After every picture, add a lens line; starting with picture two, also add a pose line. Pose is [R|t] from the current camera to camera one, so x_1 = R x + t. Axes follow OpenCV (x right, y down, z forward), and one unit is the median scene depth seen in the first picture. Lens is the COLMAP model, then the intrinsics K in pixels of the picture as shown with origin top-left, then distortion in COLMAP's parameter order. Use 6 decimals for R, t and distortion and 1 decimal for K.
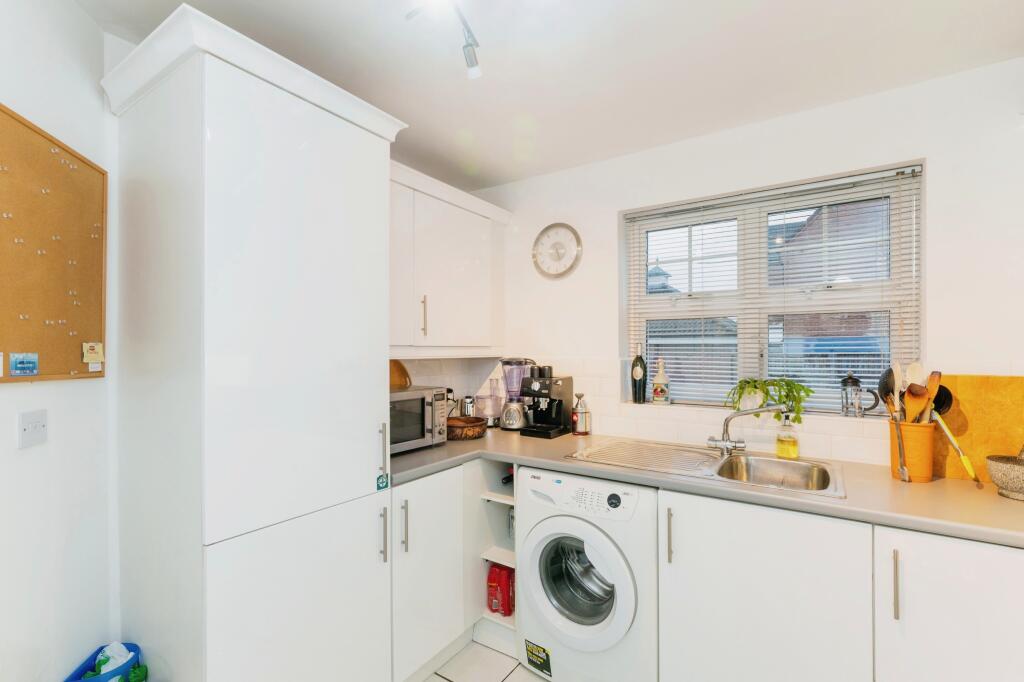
lens RADIAL K [[459.7, 0, 511.4], [0, 459.7, 352.2], [0, 0, 1]] dist [-0.000636, 0.000019]
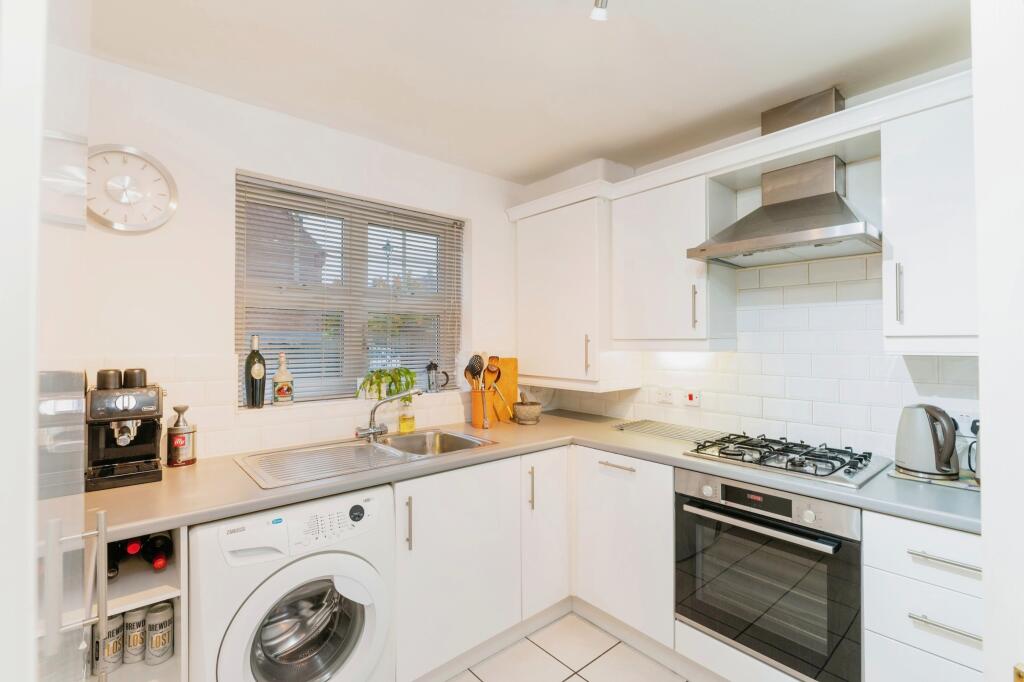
lens RADIAL K [[452.1, 0, 508.3], [0, 452.1, 338.5], [0, 0, 1]] dist [0.000620, 0.000094]
pose [[0.268468, 0.010106, 0.963236, -0.468150], [0.004364, 0.999922, -0.011707, -0.002495], [-0.963279, 0.007346, 0.268403, 0.414536]]
